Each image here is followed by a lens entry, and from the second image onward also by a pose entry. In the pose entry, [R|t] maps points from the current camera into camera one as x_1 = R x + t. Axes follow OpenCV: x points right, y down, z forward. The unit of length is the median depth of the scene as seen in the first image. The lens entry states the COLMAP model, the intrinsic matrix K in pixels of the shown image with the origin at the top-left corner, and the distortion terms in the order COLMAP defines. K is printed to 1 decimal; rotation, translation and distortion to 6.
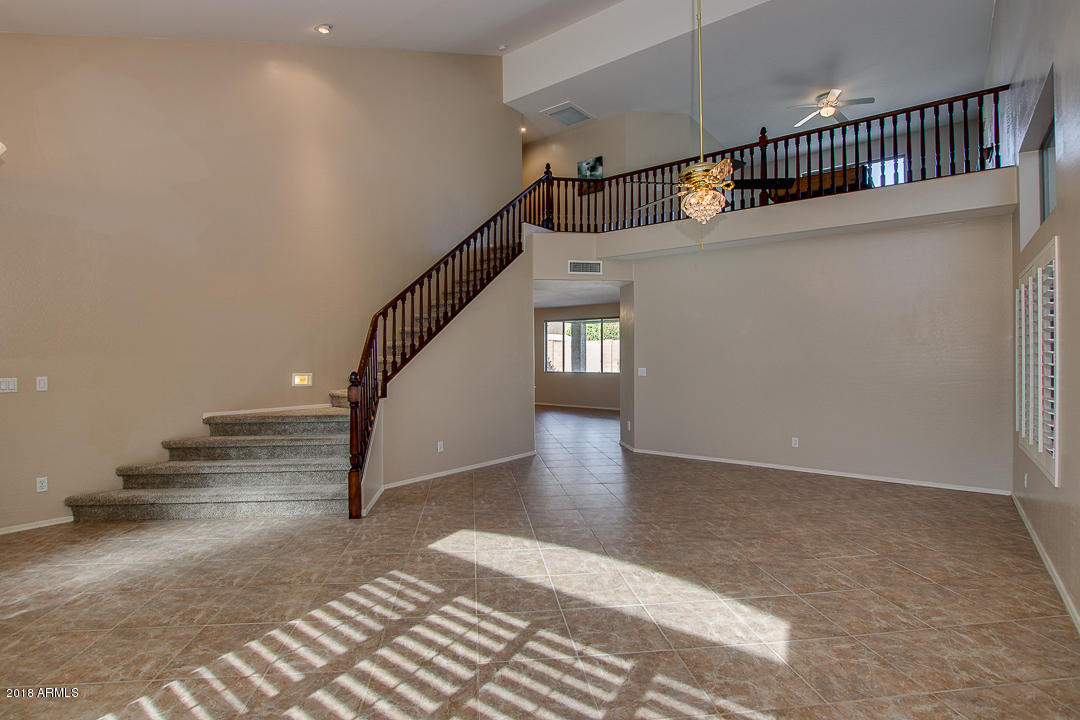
lens RADIAL K [[524.8, 0, 537.5], [0, 524.8, 356.4], [0, 0, 1]] dist [-0.015844, -0.001962]
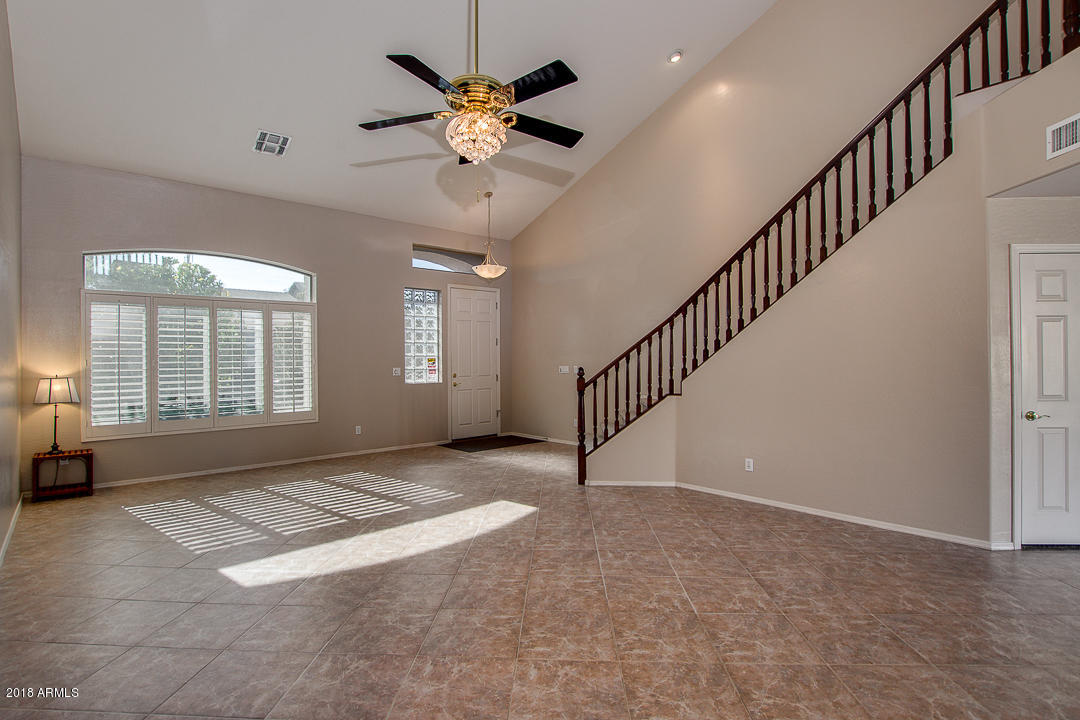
lens RADIAL K [[524.8, 0, 538.1], [0, 524.8, 359.8], [0, 0, 1]] dist [-0.015844, -0.001962]
pose [[-0.171417, 0.001692, -0.985197, 1.427528], [0.013247, 0.999912, -0.000588, 0.008873], [0.985109, -0.013152, -0.171425, 1.724739]]
